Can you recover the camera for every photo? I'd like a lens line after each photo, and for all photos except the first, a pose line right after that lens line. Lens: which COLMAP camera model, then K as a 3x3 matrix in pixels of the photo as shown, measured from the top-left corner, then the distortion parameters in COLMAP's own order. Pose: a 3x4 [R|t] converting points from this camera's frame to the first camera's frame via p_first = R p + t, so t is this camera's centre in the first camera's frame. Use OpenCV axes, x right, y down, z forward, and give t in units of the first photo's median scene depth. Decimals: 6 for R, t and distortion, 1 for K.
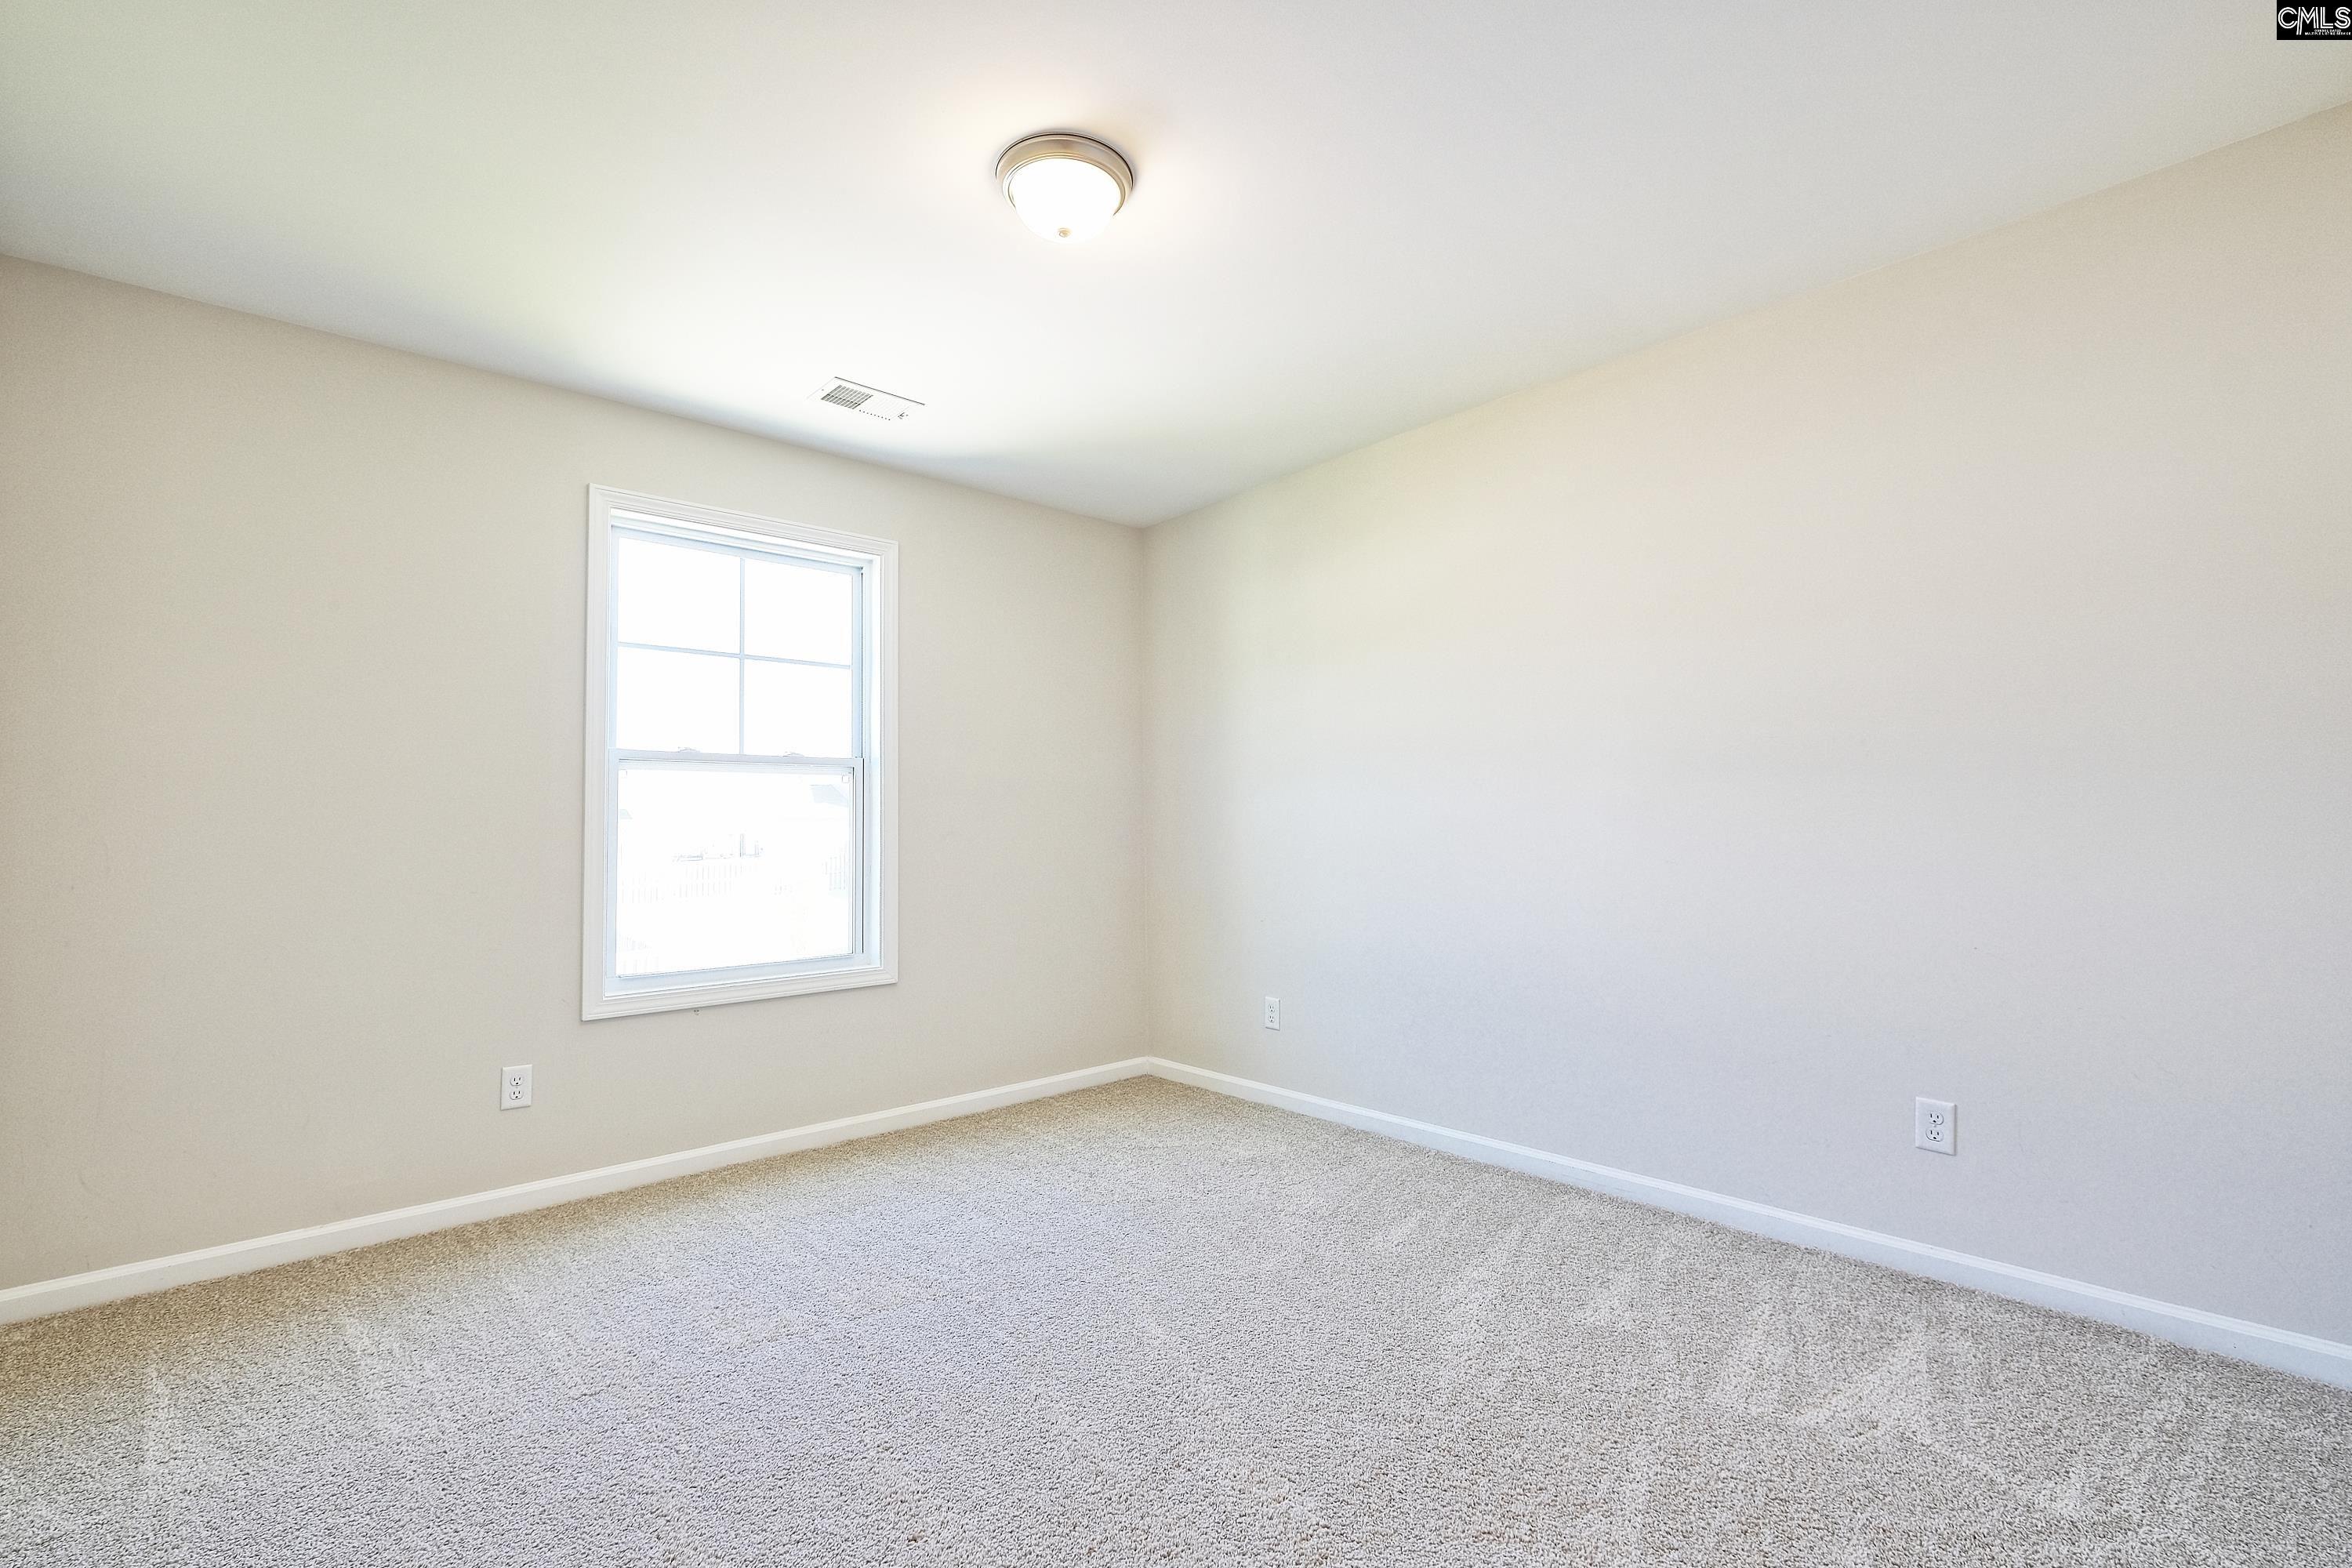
lens RADIAL K [[1020.3, 0, 1169.7], [0, 1020.3, 793.2], [0, 0, 1]] dist [-0.007435, 0.000114]
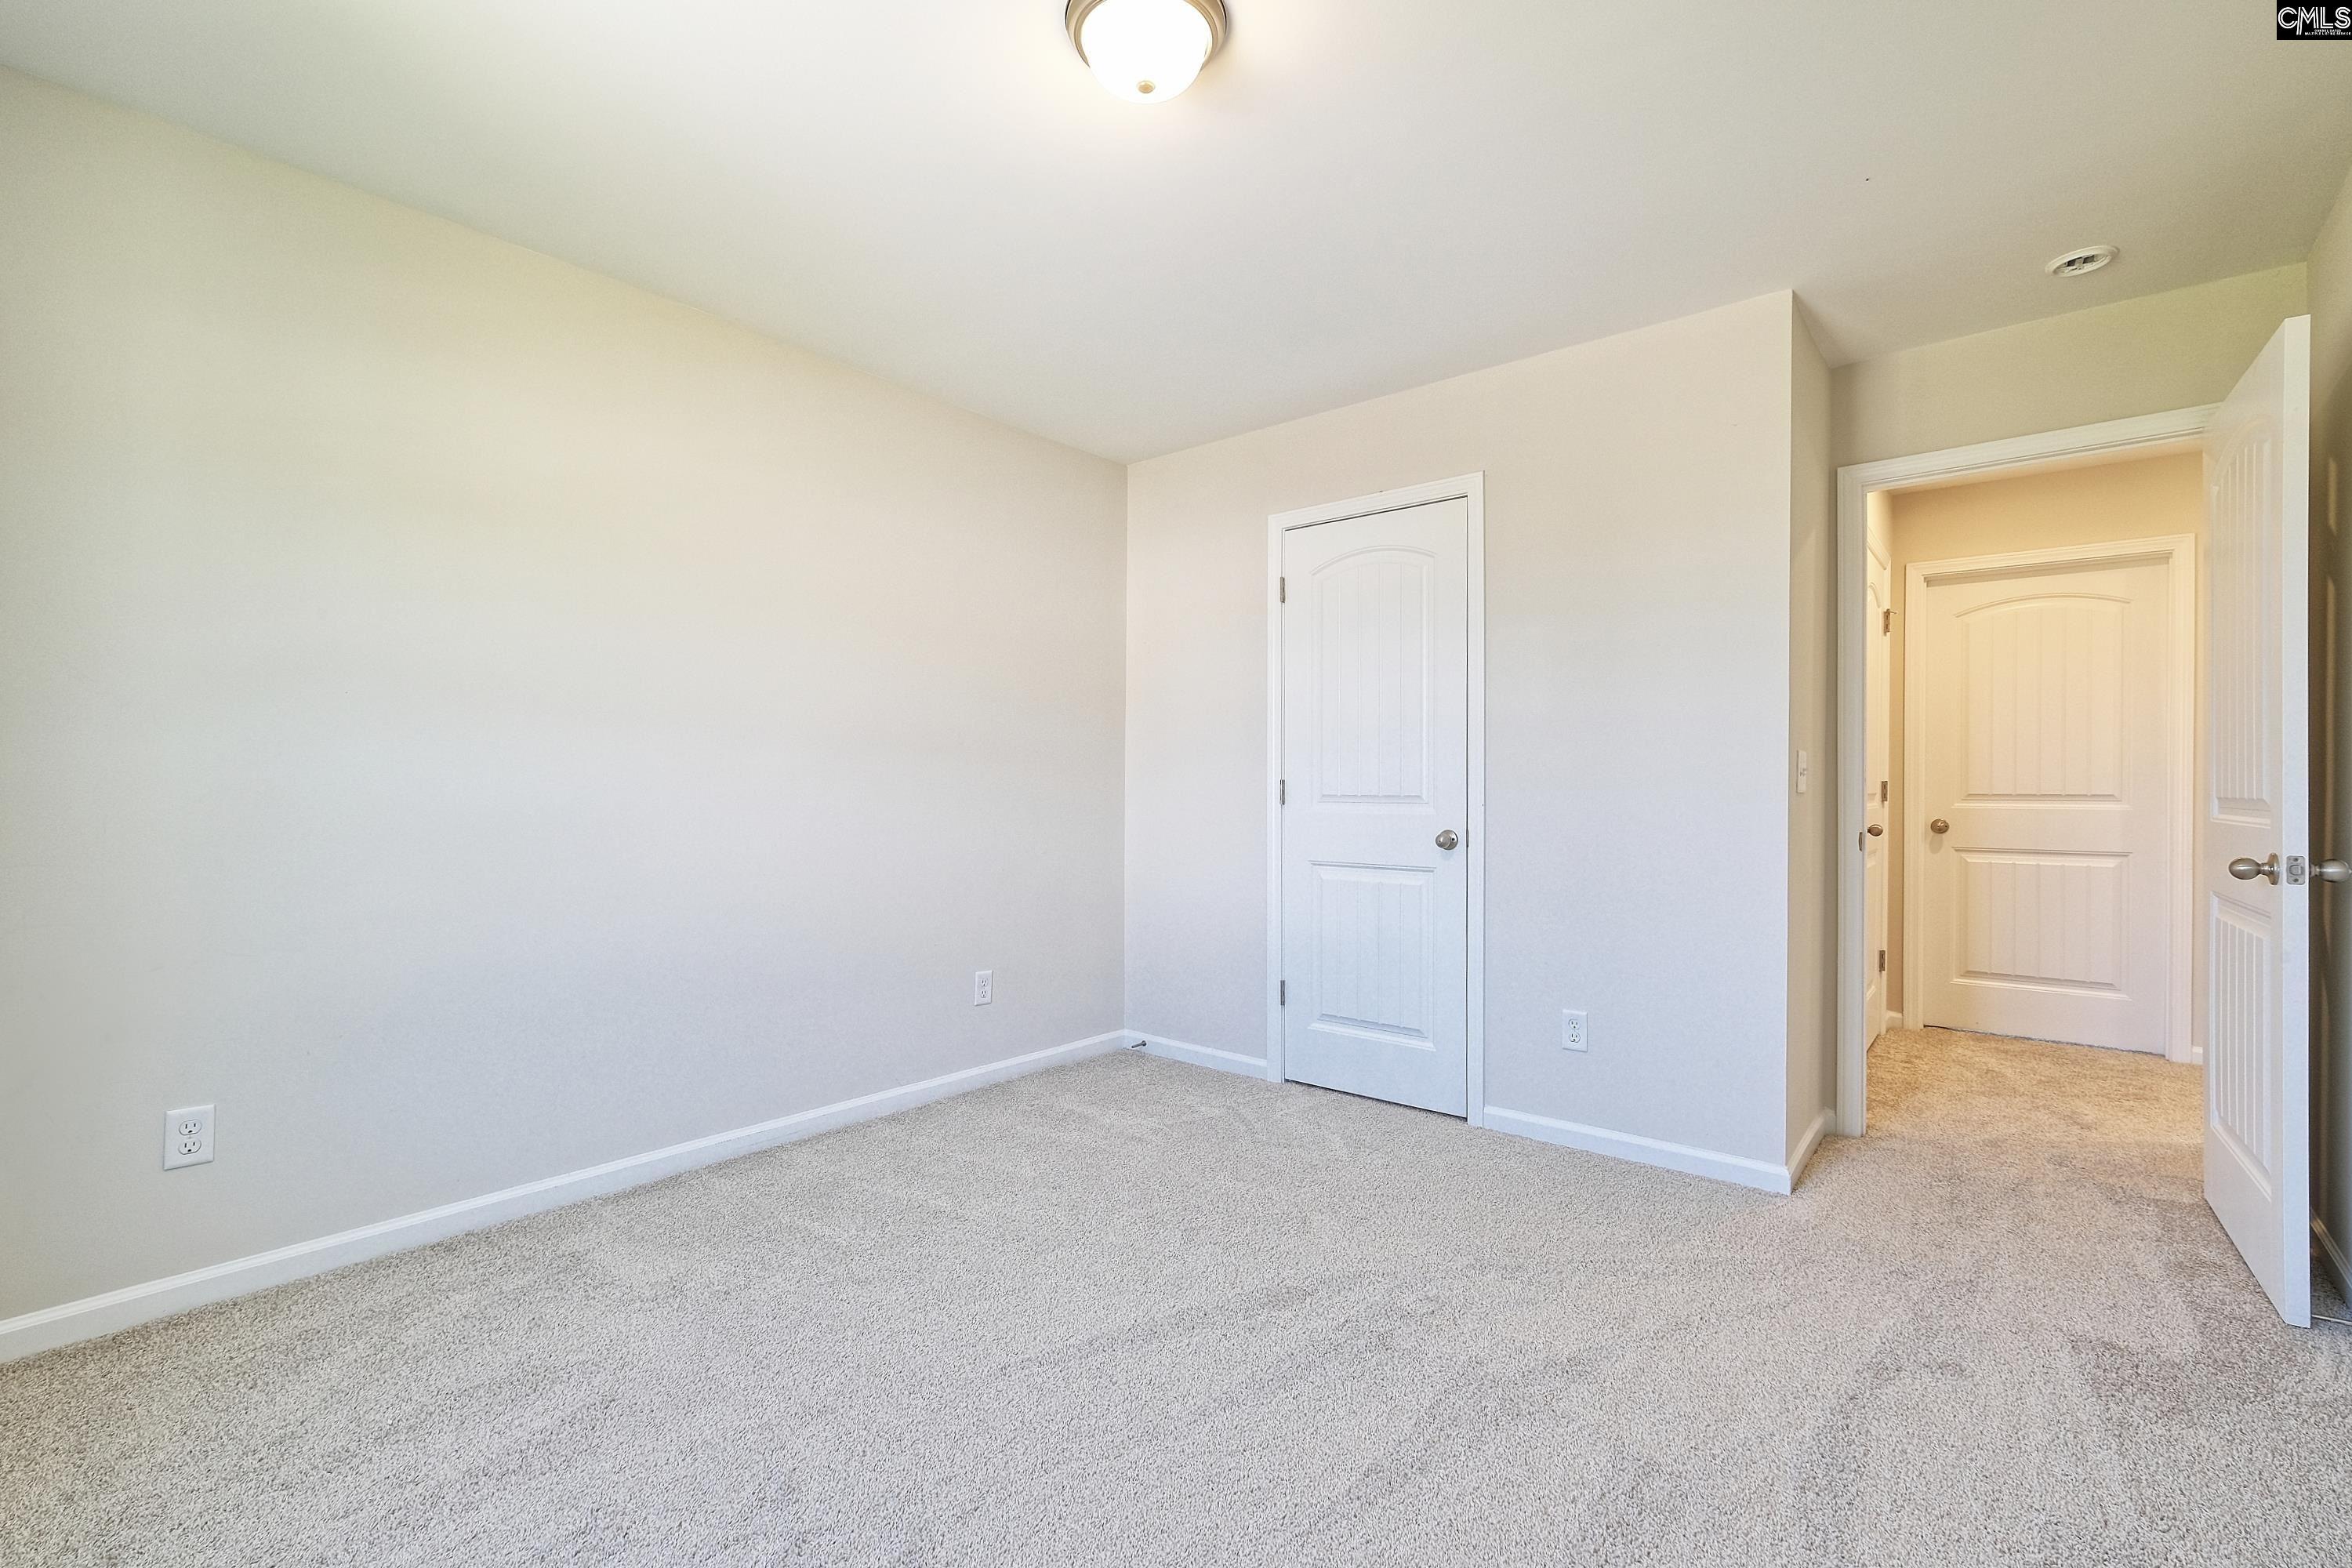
lens RADIAL K [[1020.3, 0, 1168.4], [0, 1020.3, 794.2], [0, 0, 1]] dist [-0.007435, 0.000114]
pose [[-0.141730, 0.012277, 0.989829, -0.693361], [-0.029637, 0.999422, -0.016639, 0.045660], [-0.989462, -0.031694, -0.141285, 0.808828]]
